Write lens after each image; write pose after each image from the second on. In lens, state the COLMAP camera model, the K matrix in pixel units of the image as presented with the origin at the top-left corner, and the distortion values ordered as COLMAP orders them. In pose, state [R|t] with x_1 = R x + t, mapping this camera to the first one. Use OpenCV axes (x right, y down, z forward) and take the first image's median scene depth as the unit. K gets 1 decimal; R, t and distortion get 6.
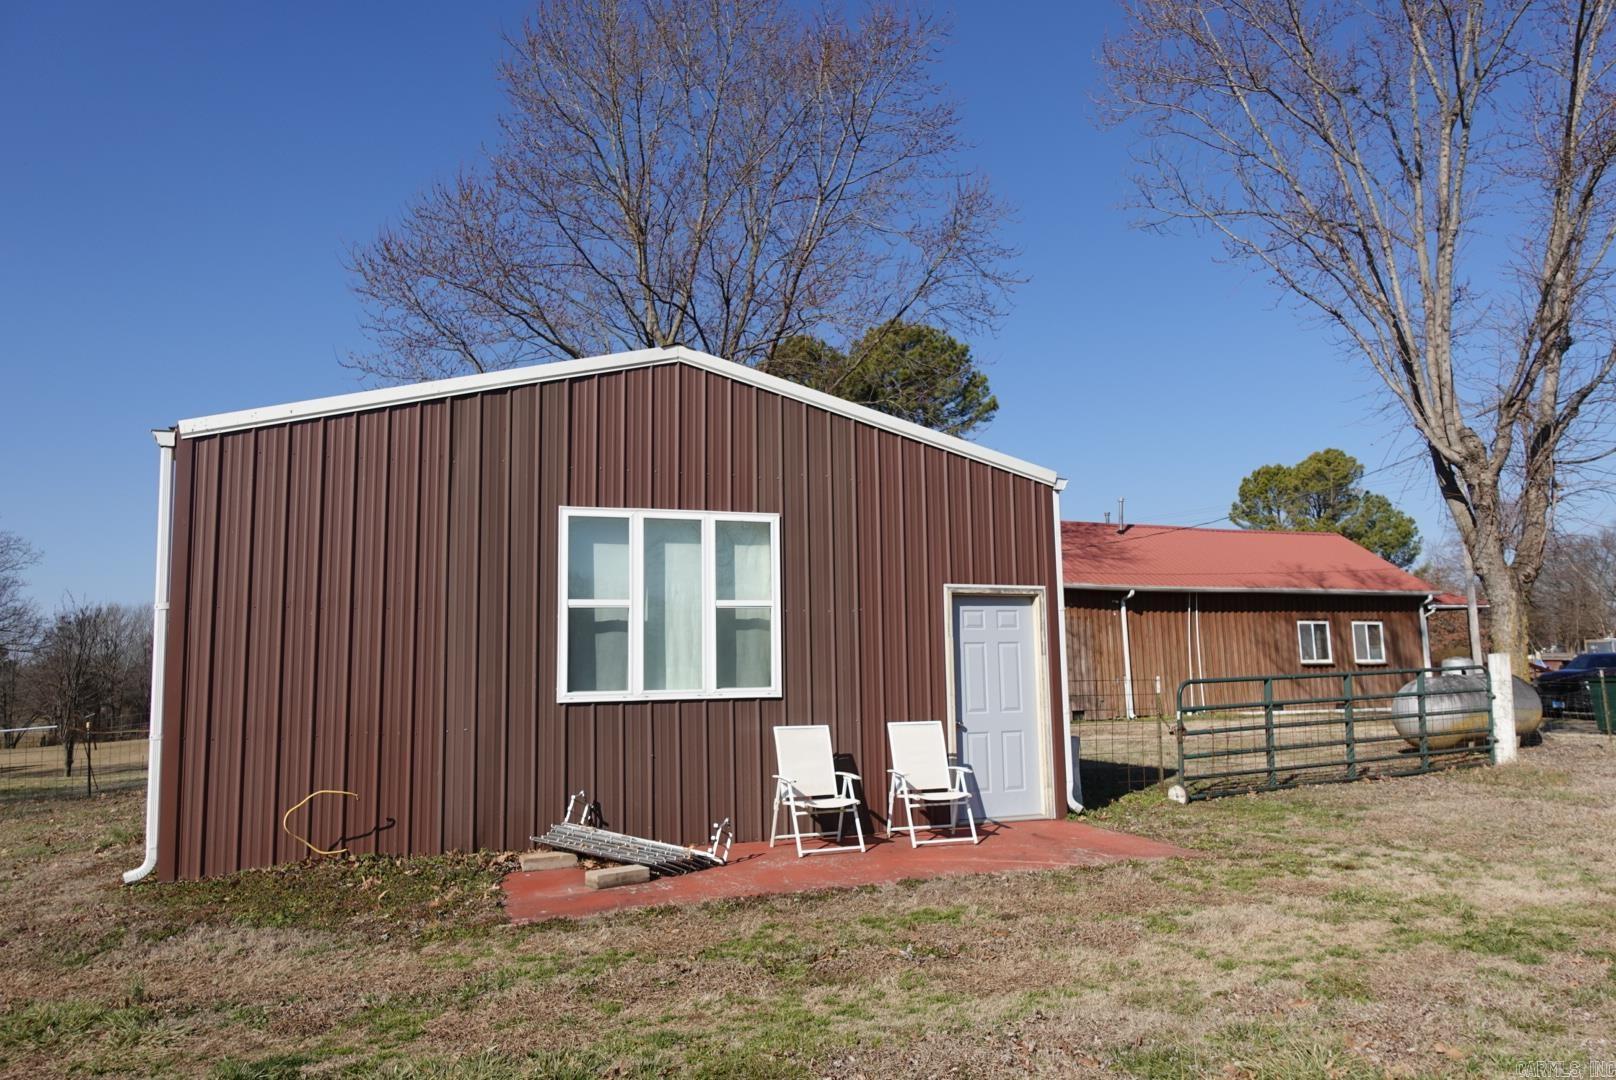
lens RADIAL K [[1117.8, 0, 798.9], [0, 1117.8, 525.3], [0, 0, 1]] dist [-0.004926, -0.005340]
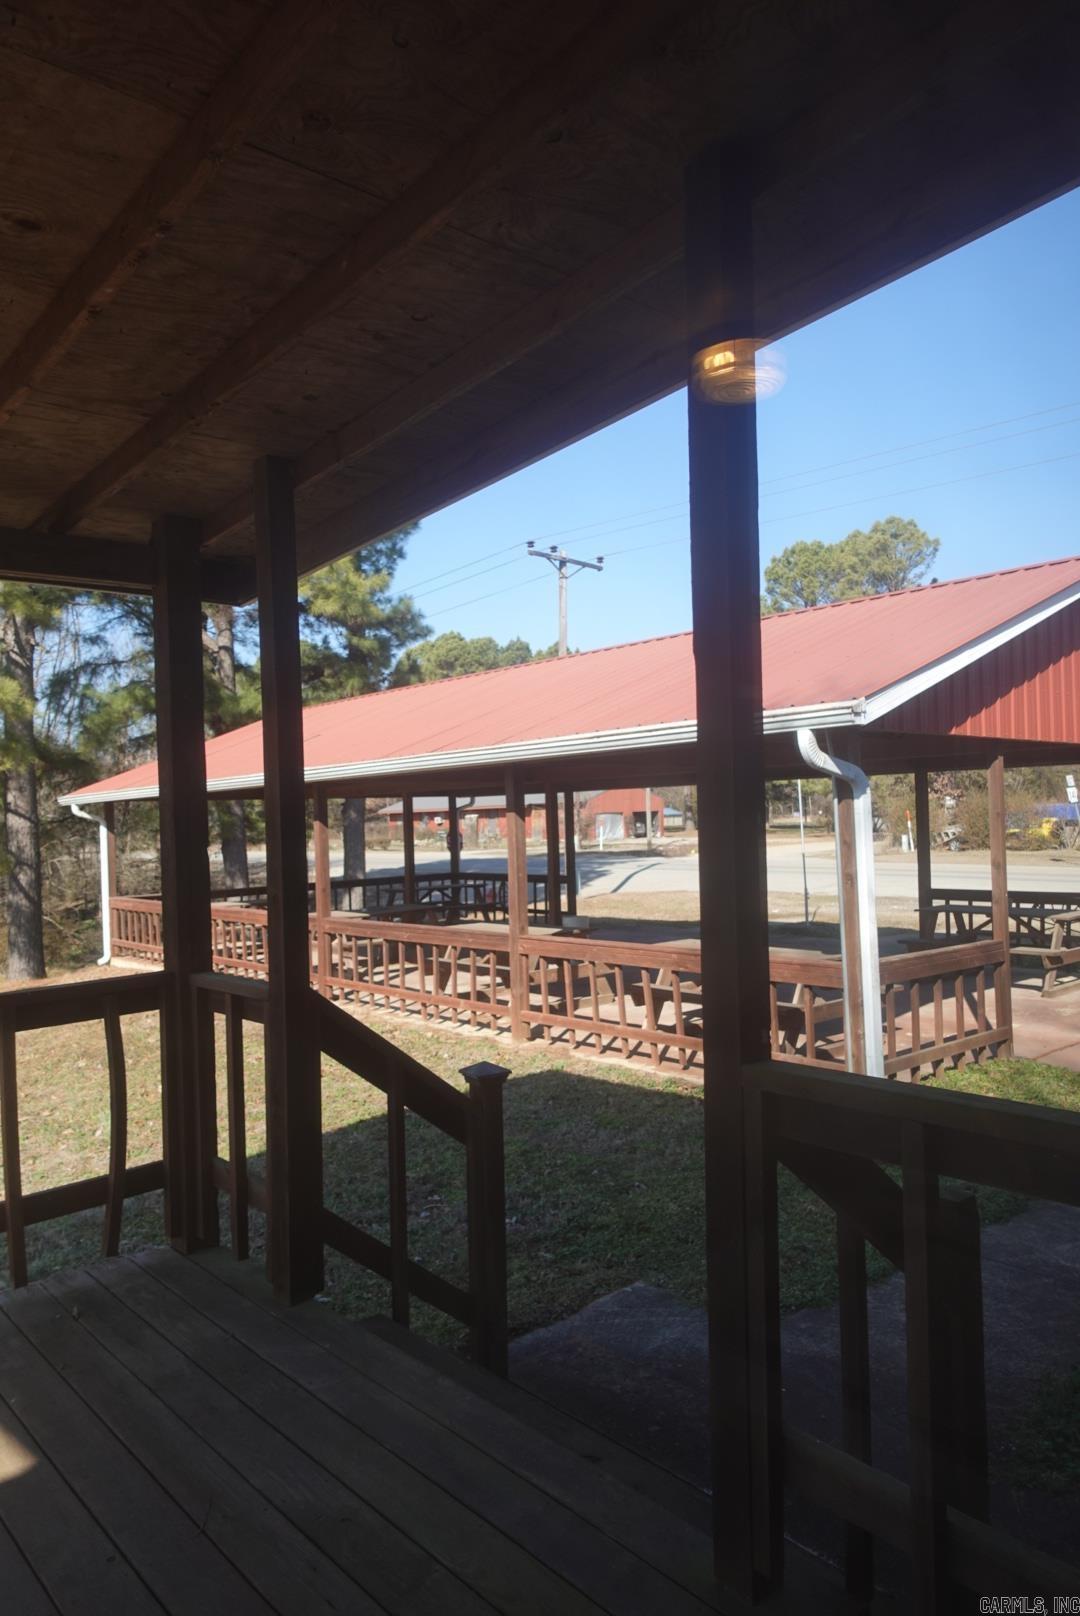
lens RADIAL K [[1117.8, 0, 543.2], [0, 1117.8, 804.6], [0, 0, 1]] dist [-0.004926, -0.005340]
pose [[0.946705, -0.010486, 0.321930, 0.091944], [-0.025024, 0.994055, 0.105967, 0.137560], [-0.321127, -0.108375, 0.940815, 1.155322]]
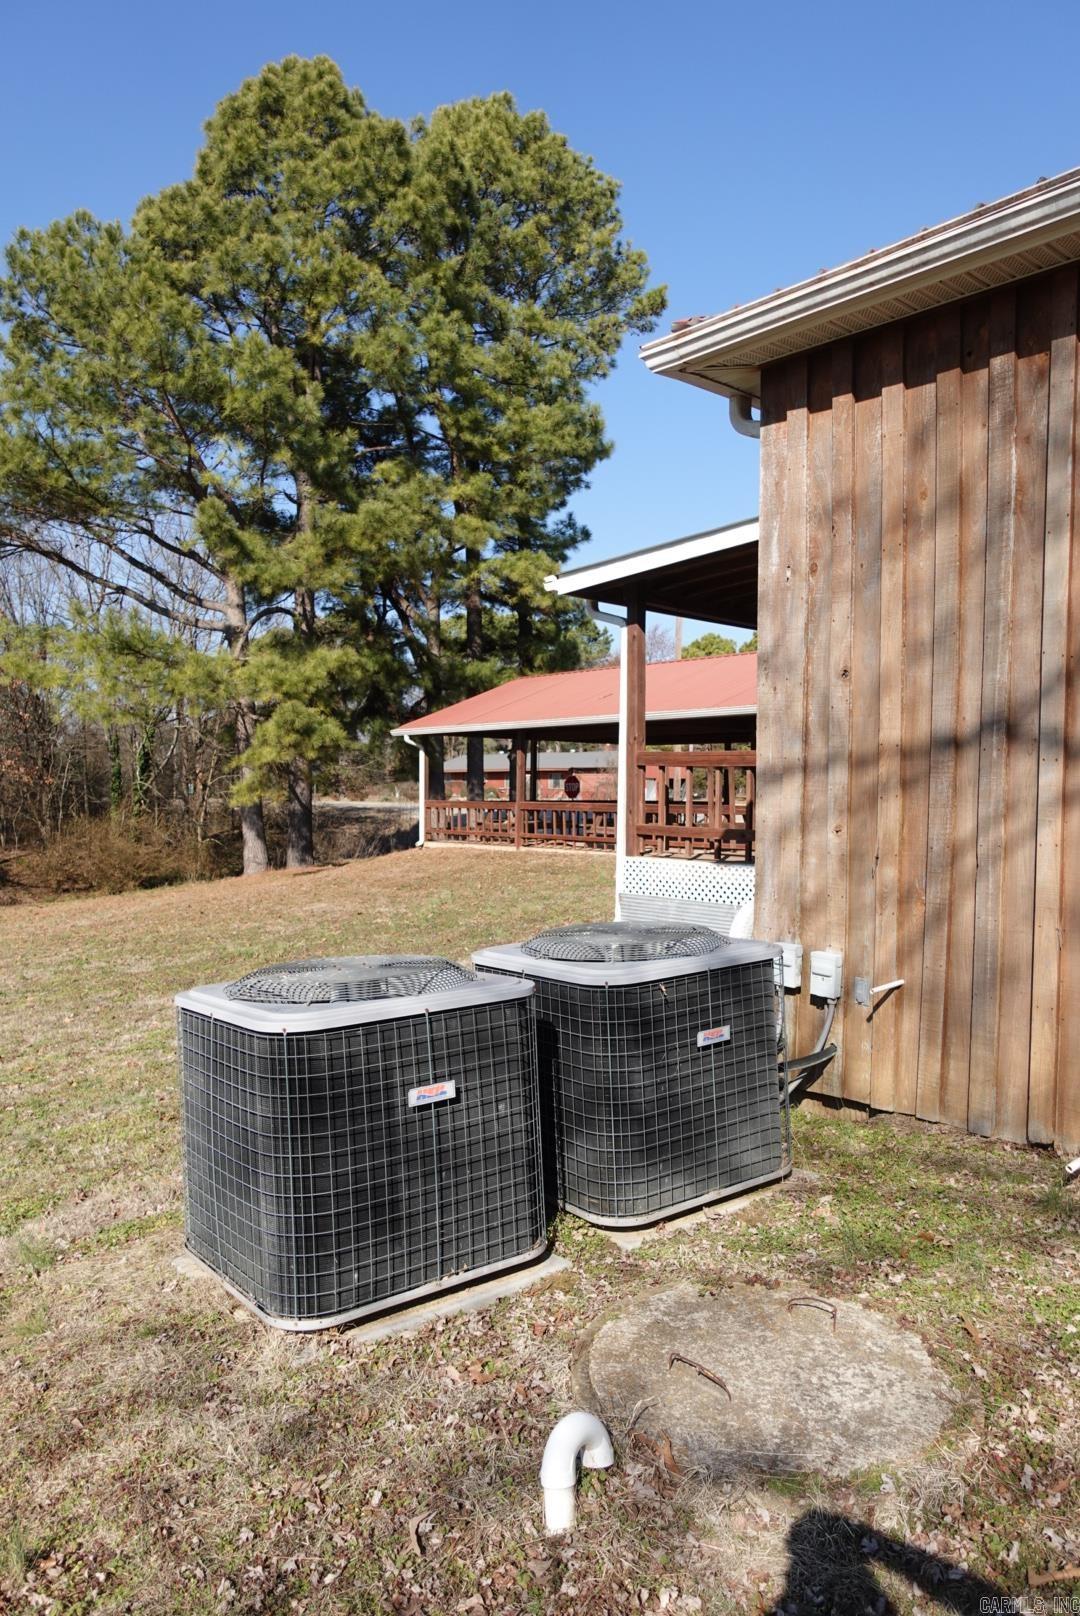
lens RADIAL K [[1117.8, 0, 528.2], [0, 1117.8, 797.2], [0, 0, 1]] dist [-0.004926, -0.005340]
pose [[0.943871, 0.023622, 0.329469, -0.122531], [-0.068853, 0.989599, 0.126302, 0.138022], [-0.323059, -0.141898, 0.935680, 0.967388]]
